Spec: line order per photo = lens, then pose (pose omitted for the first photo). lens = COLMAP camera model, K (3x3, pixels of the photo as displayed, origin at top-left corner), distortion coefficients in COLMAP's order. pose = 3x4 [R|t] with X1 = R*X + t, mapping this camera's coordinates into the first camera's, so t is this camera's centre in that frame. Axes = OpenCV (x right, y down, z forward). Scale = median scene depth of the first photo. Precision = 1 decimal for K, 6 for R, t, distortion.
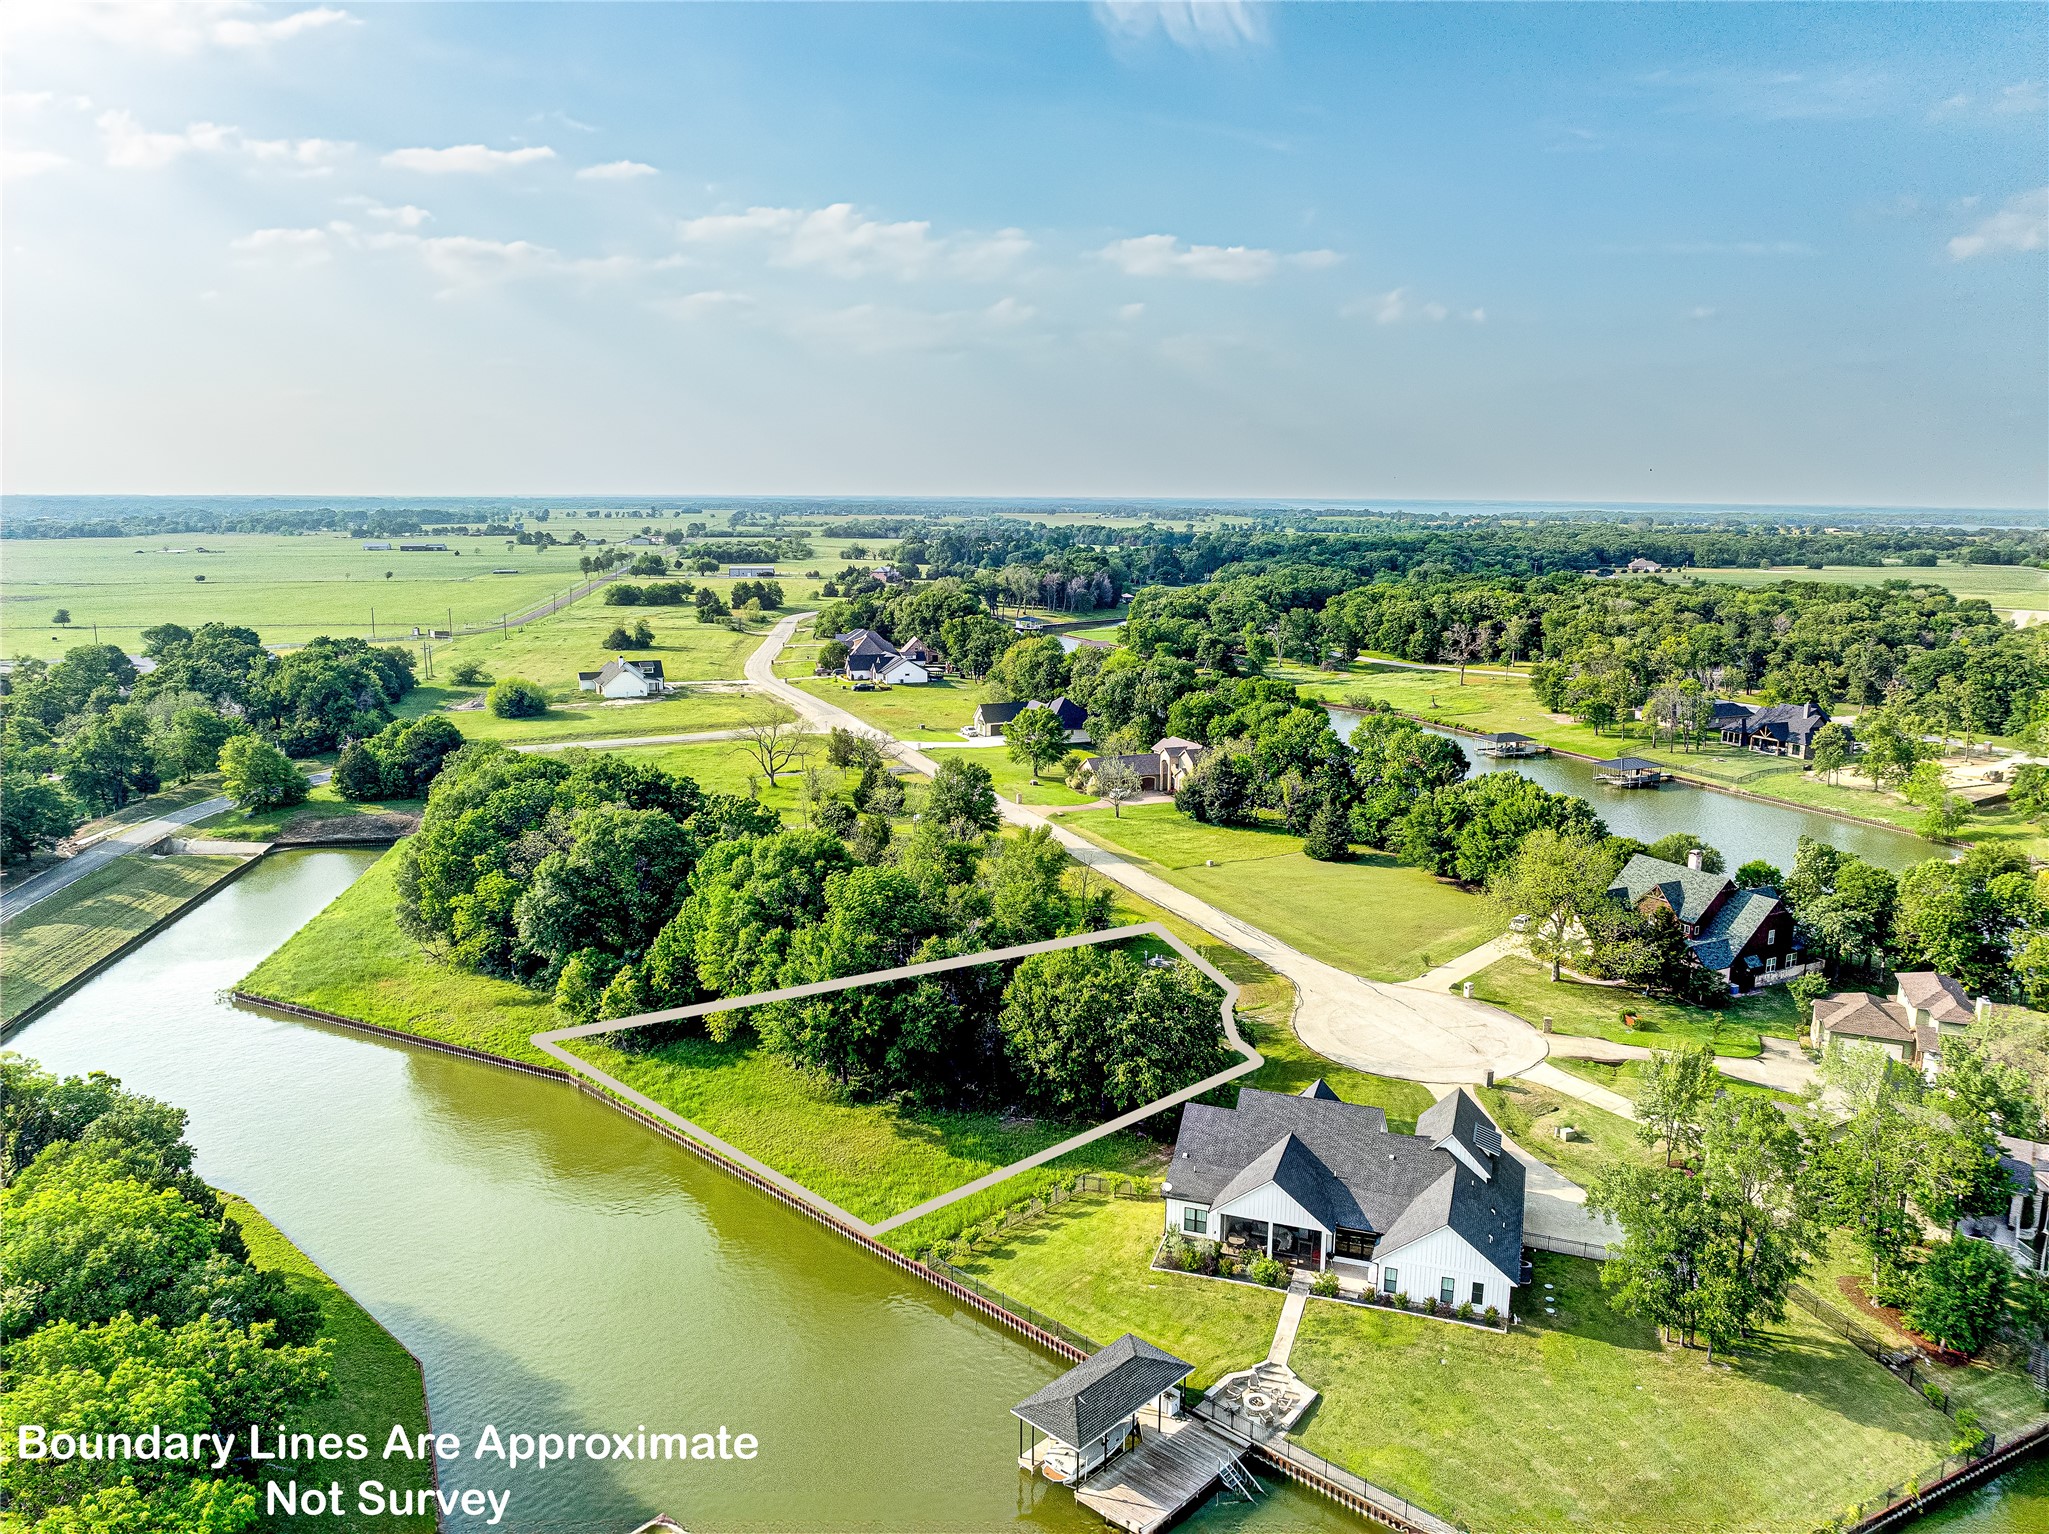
lens RADIAL K [[1447.4, 0, 1024.5], [0, 1447.4, 767.0], [0, 0, 1]] dist [-0.043169, 0.024184]
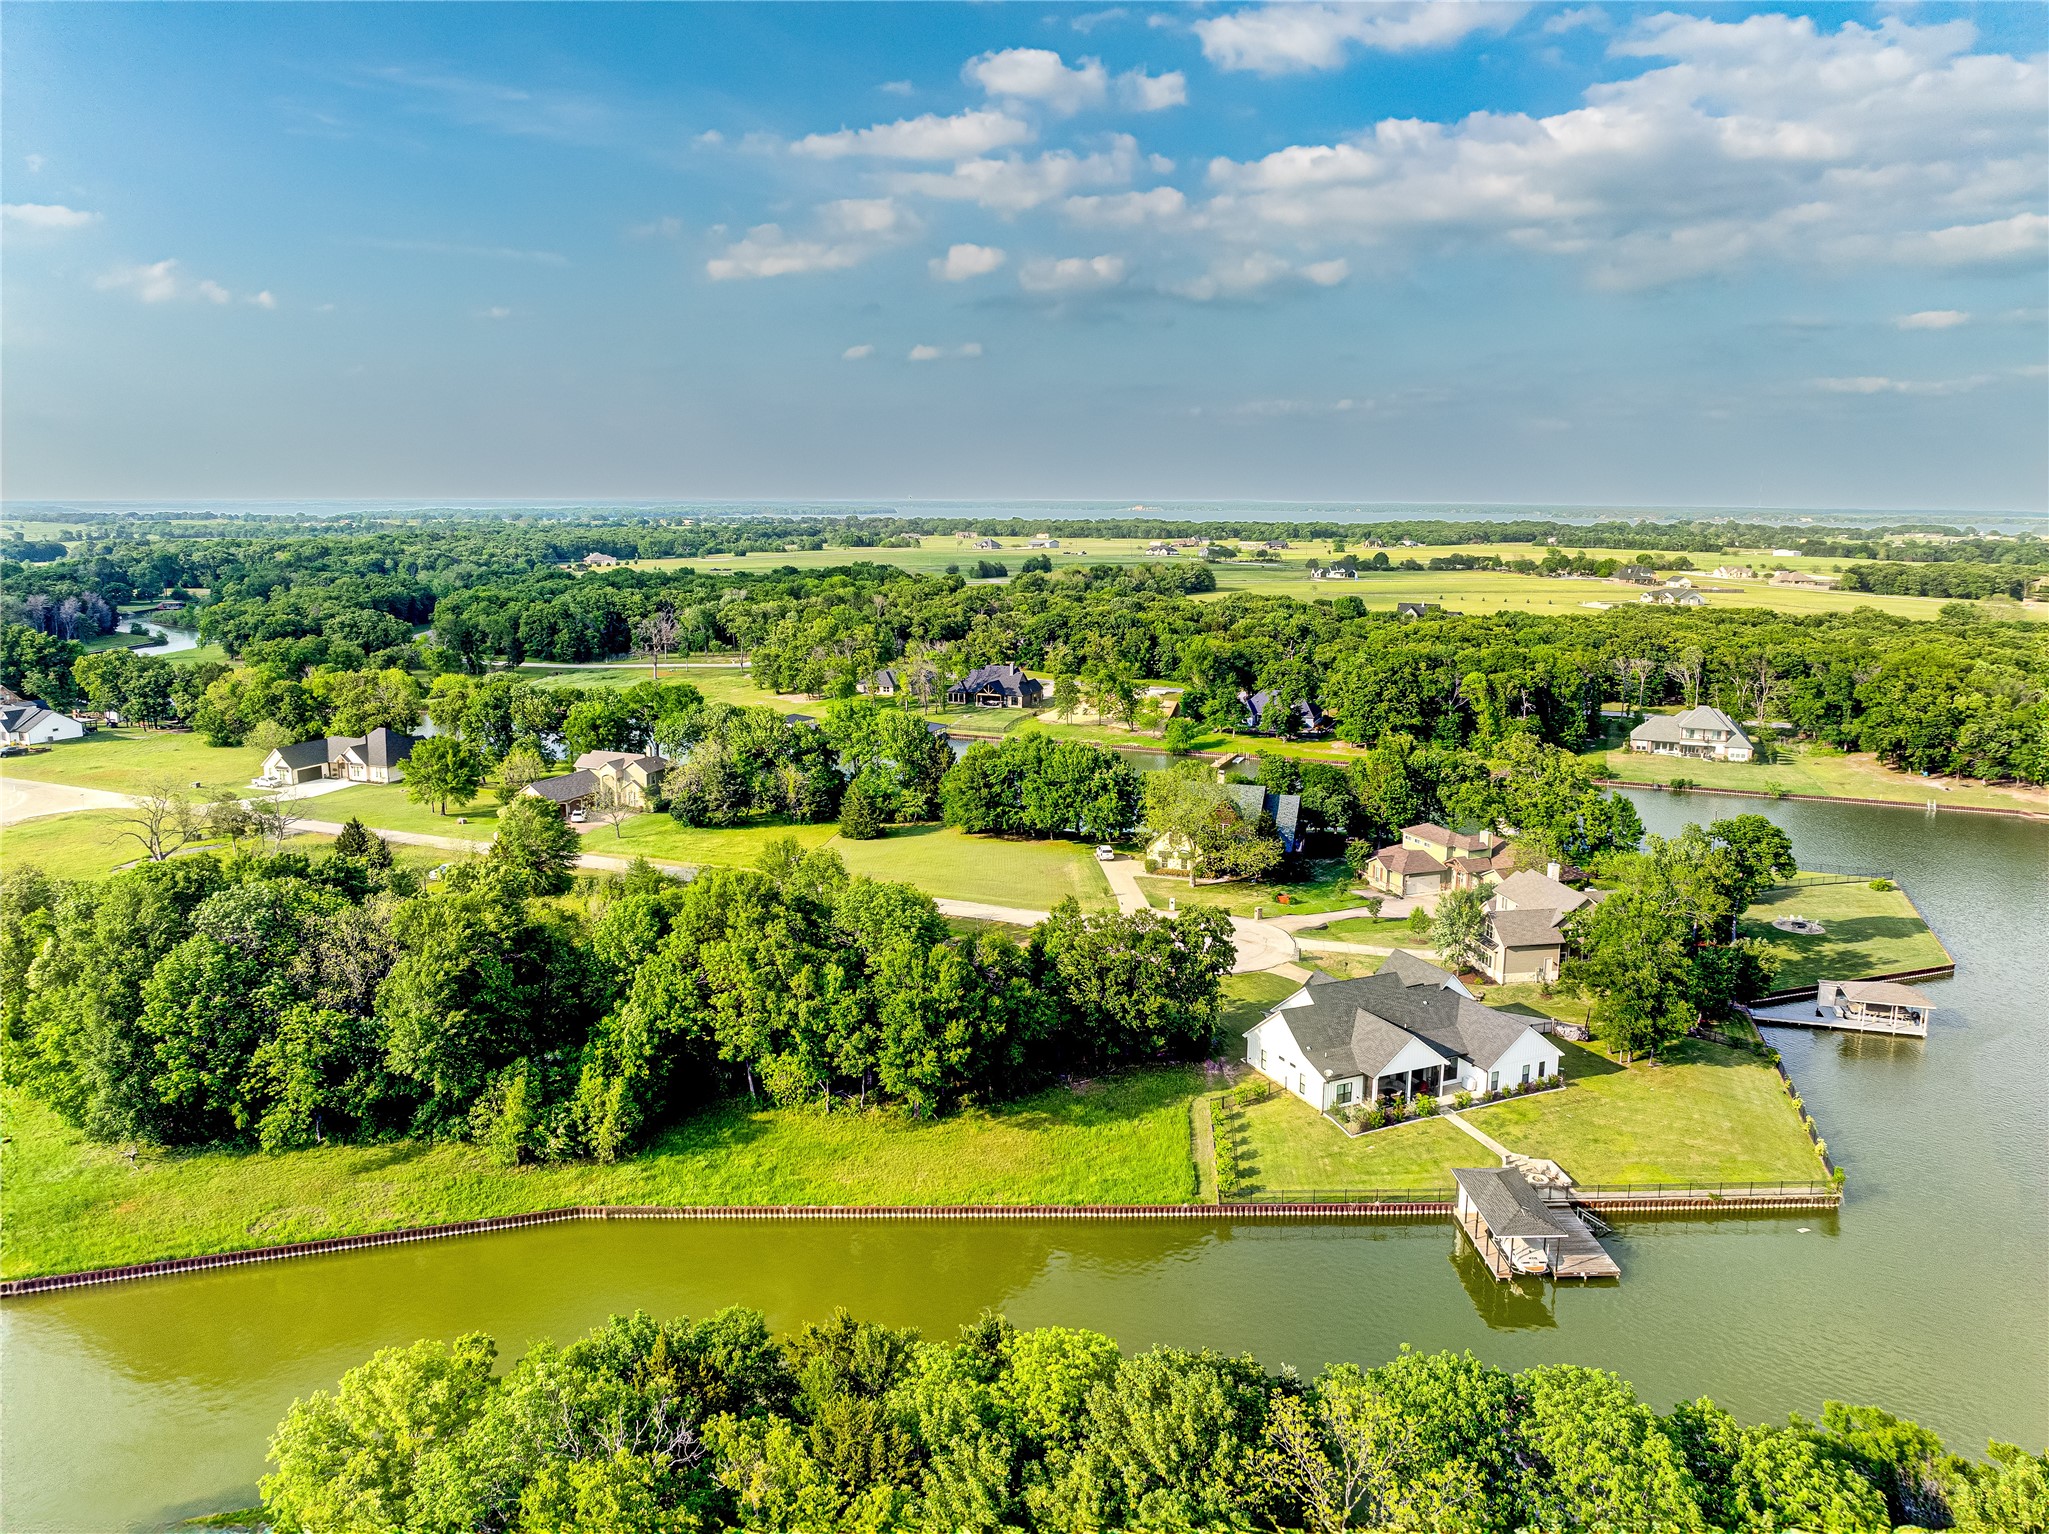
lens RADIAL K [[1447.4, 0, 1024.5], [0, 1447.4, 767.0], [0, 0, 1]] dist [-0.043169, 0.024184]
pose [[0.706849, -0.130888, 0.695149, -0.308617], [0.128710, 0.990125, 0.055552, -0.023166], [-0.695556, 0.050206, 0.716716, 0.099065]]
